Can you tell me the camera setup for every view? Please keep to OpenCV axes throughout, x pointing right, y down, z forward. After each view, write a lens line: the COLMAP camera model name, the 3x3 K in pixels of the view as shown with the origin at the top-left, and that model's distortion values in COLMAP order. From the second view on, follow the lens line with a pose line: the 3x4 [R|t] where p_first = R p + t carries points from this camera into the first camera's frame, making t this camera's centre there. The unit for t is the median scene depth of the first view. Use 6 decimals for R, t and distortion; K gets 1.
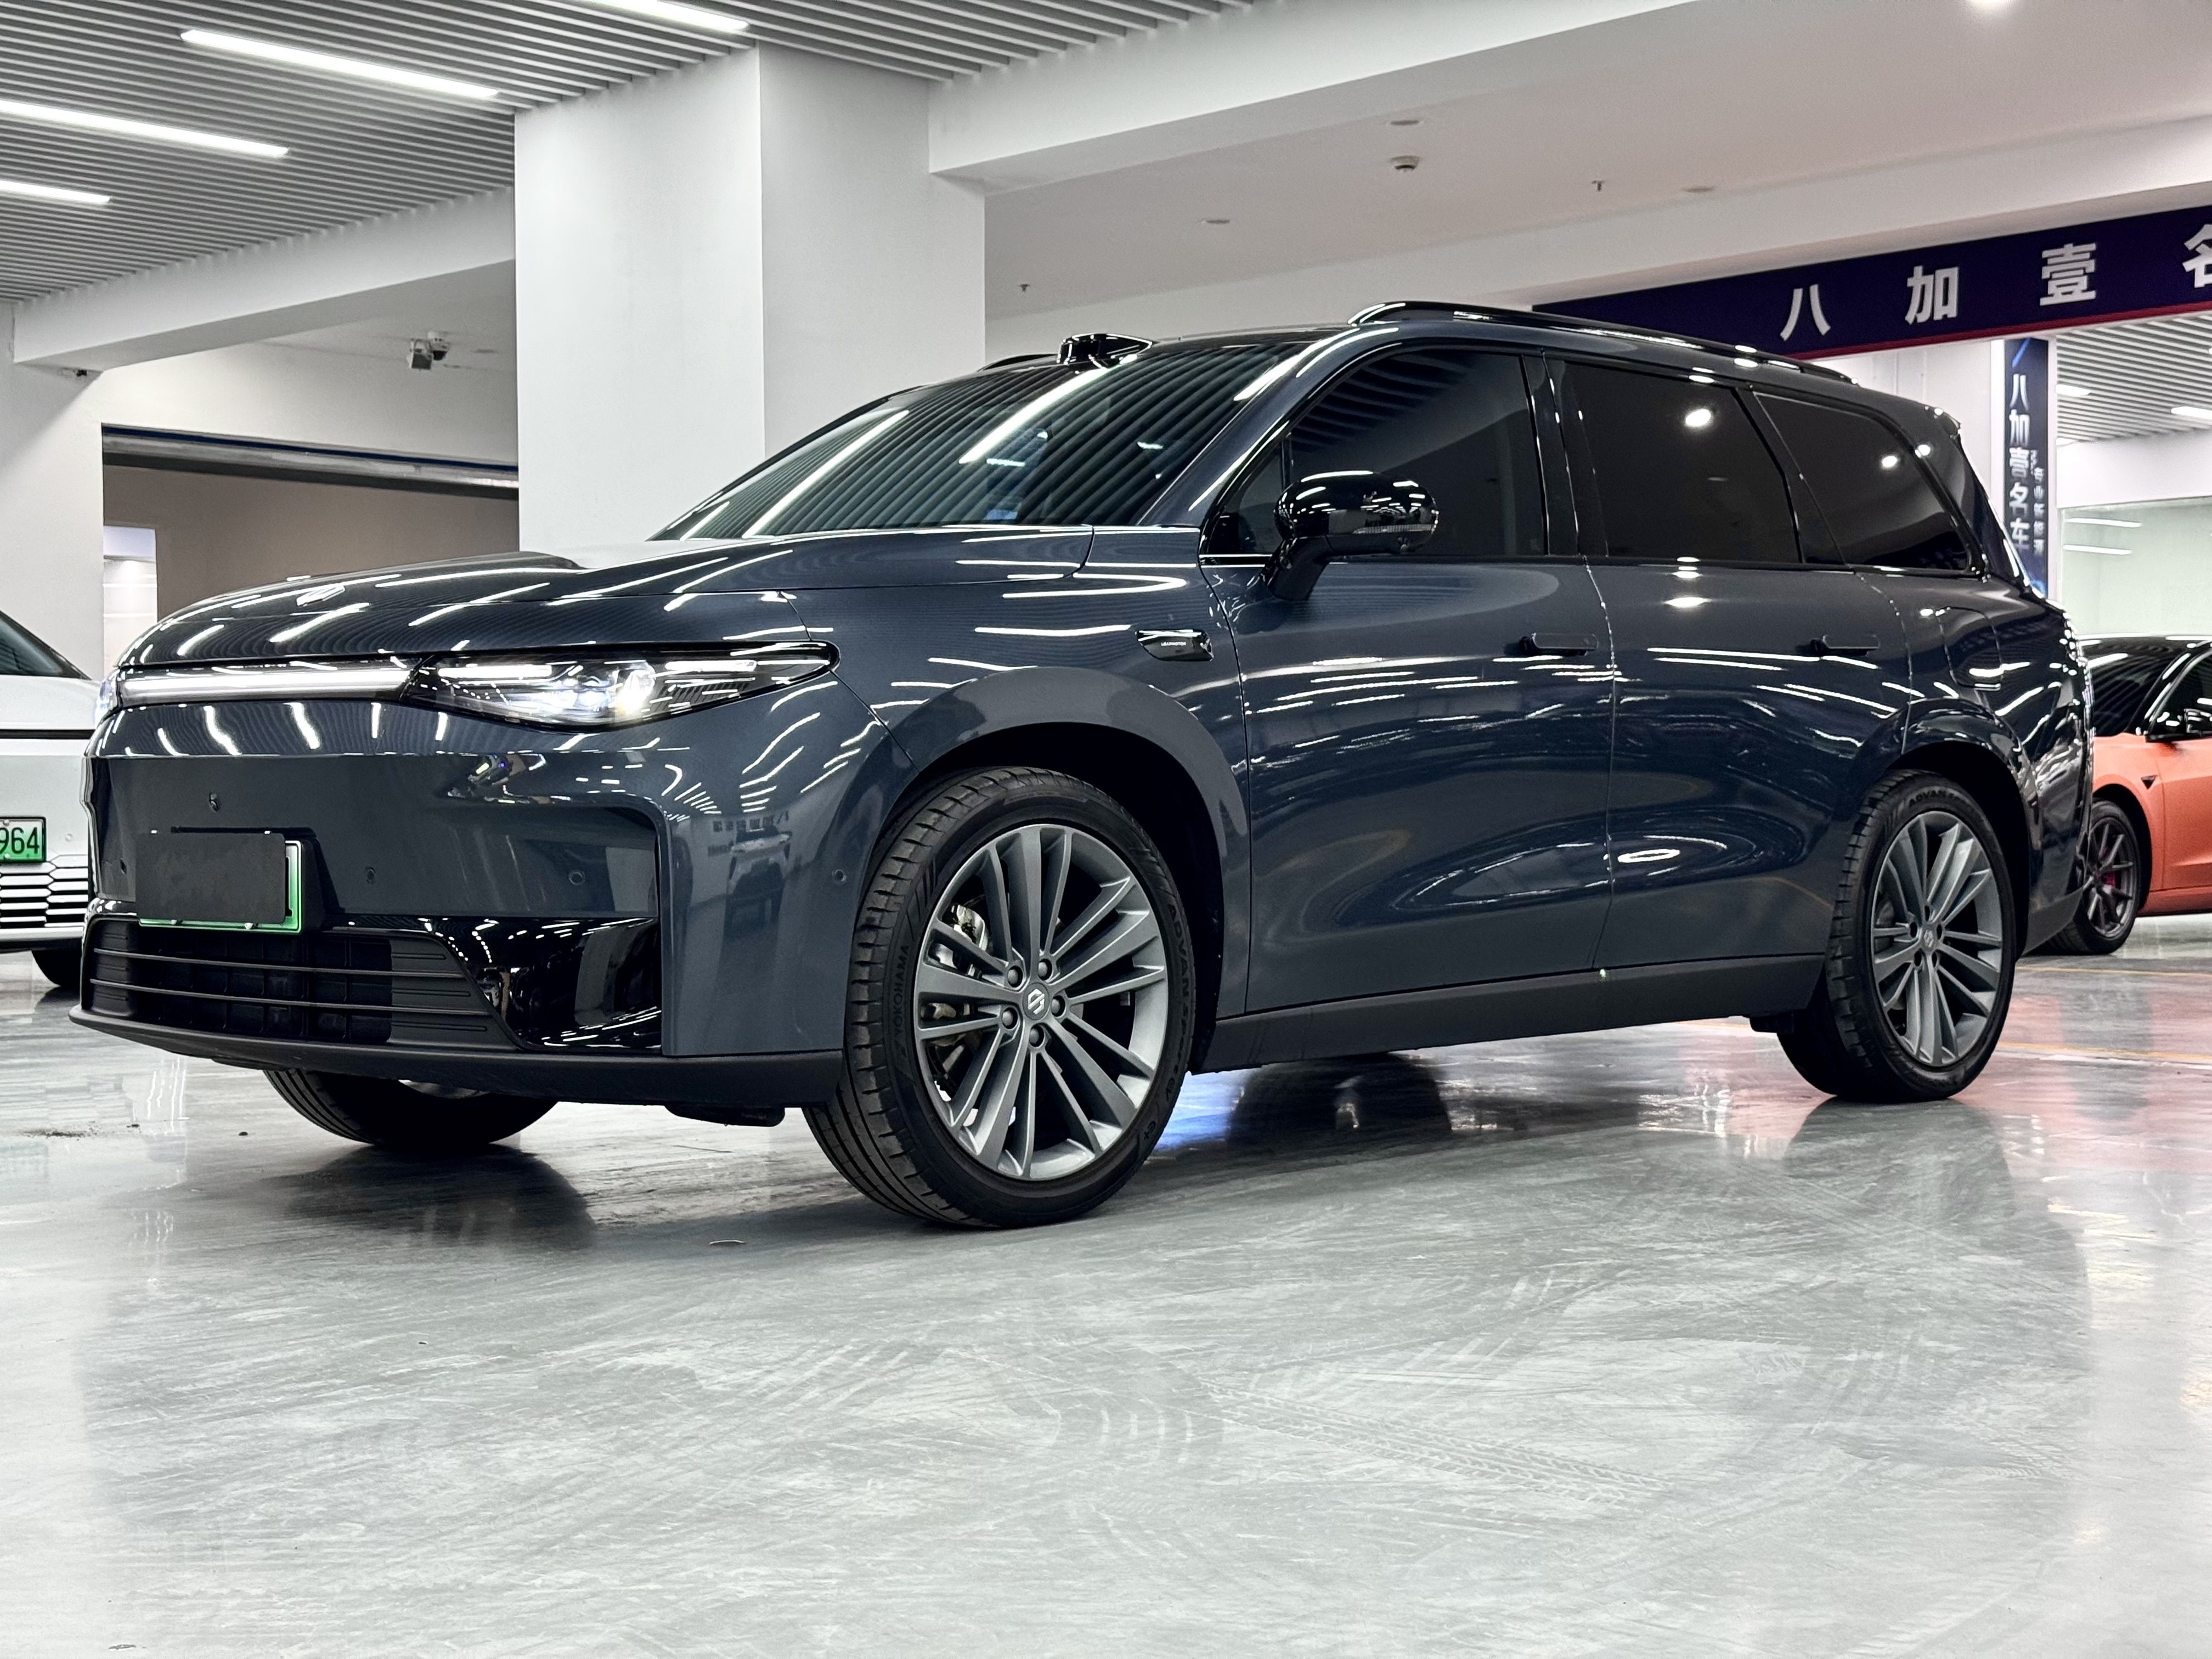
lens RADIAL K [[3068.5, 0, 1106.0], [0, 3068.5, 829.5], [0, 0, 1]] dist [0.231993, -0.613277]
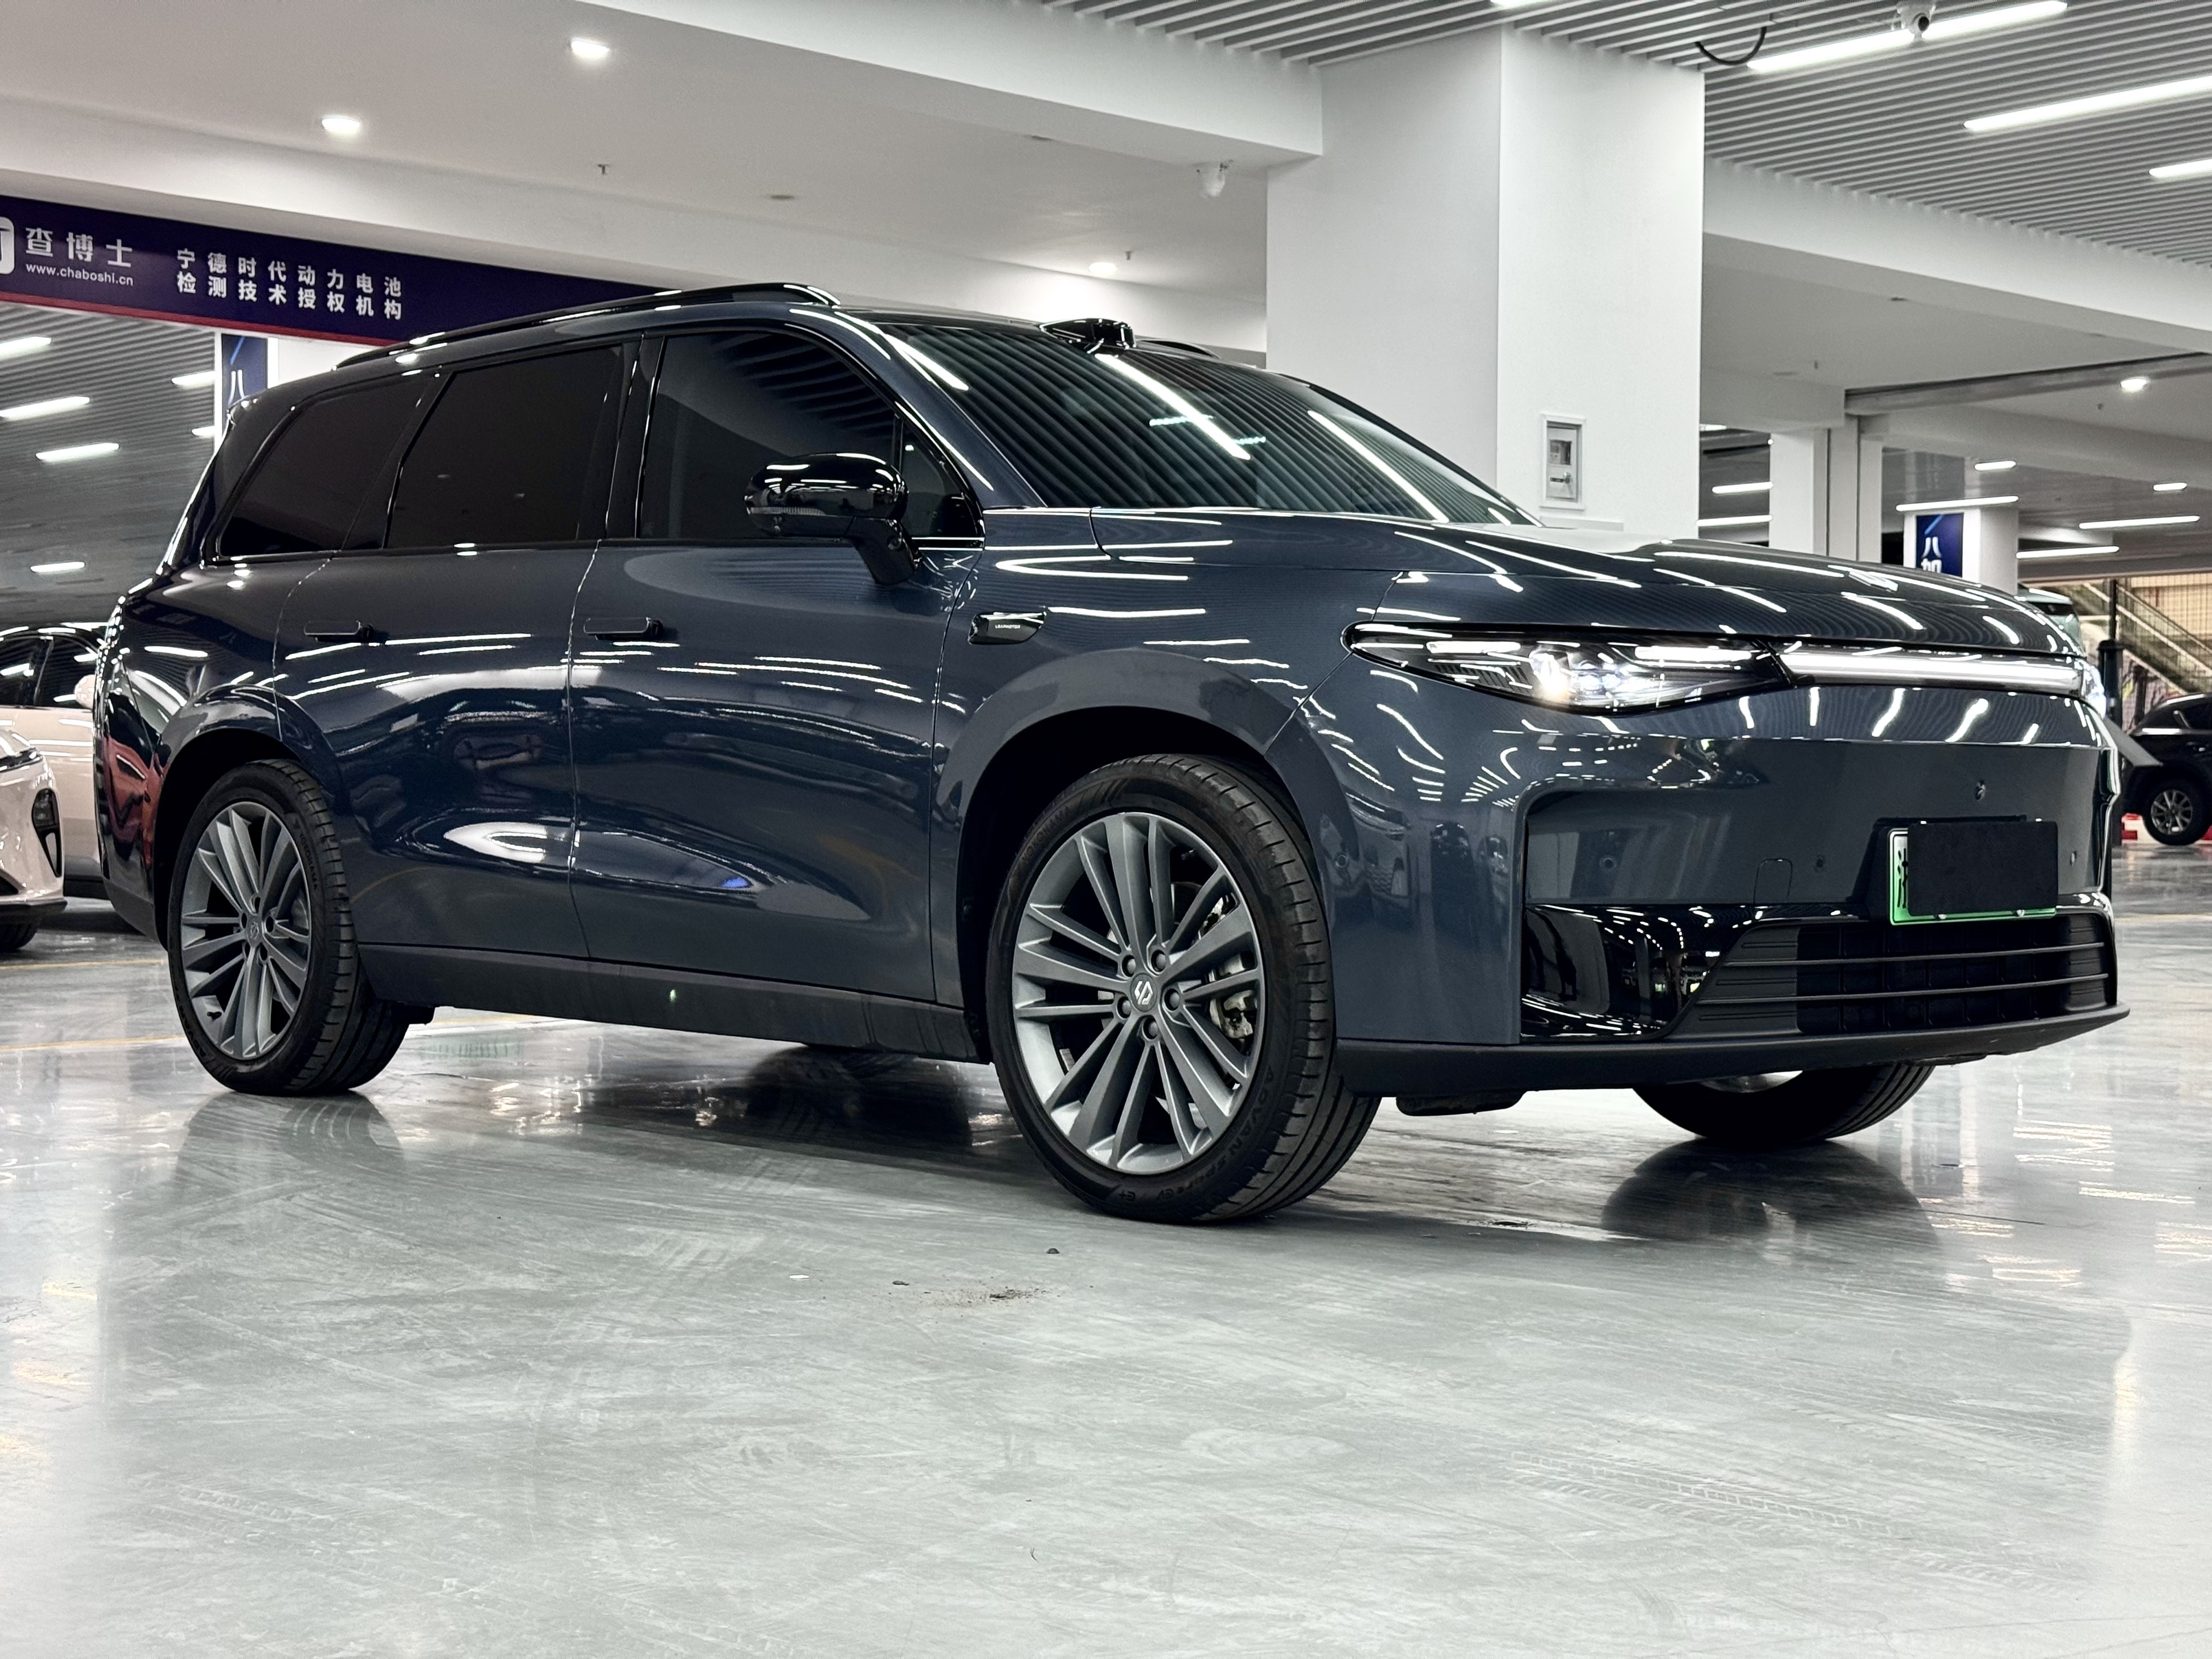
lens RADIAL K [[3068.5, 0, 1106.0], [0, 3068.5, 829.5], [0, 0, 1]] dist [0.231993, -0.613277]
pose [[0.035285, -0.010371, 0.999323, -0.536679], [0.006855, 0.999925, 0.010136, -0.003617], [-0.999354, 0.006493, 0.035354, 0.520209]]
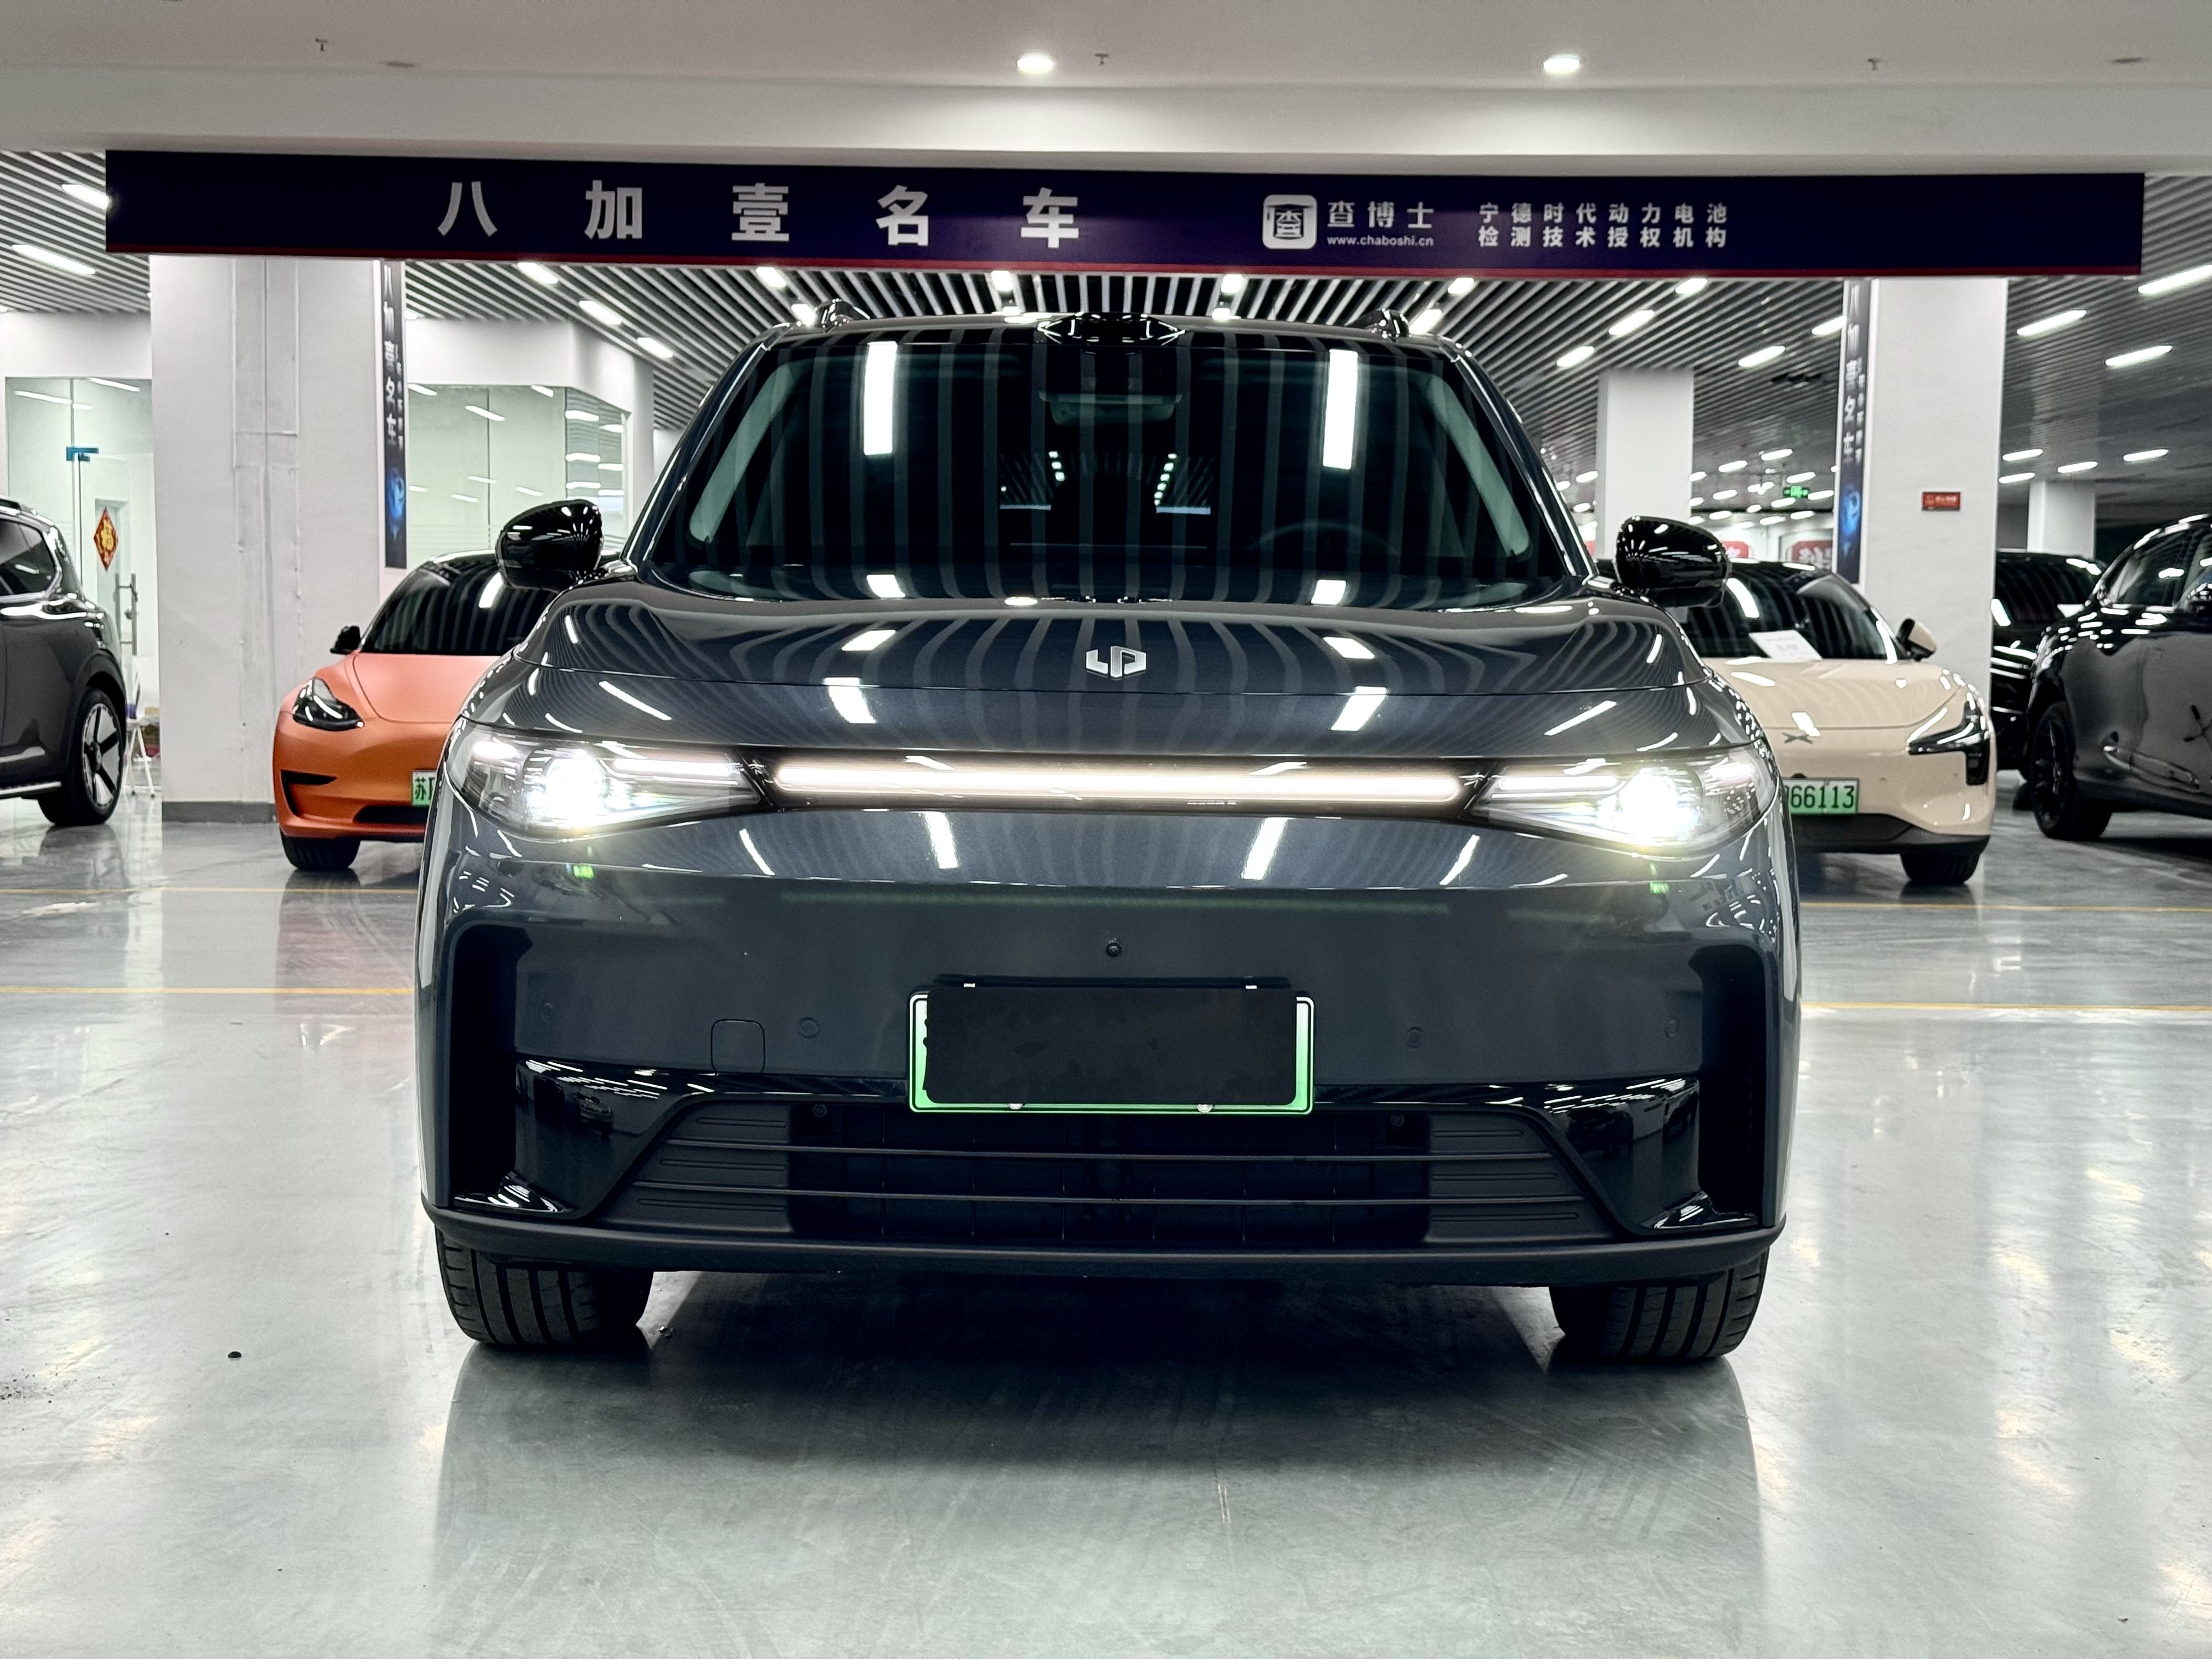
lens RADIAL K [[3068.5, 0, 1106.0], [0, 3068.5, 829.5], [0, 0, 1]] dist [0.231993, -0.613277]
pose [[0.711148, -0.032787, 0.702278, -0.340289], [-0.007210, 0.998519, 0.053919, -0.032582], [-0.703006, -0.043408, 0.709858, 0.197431]]
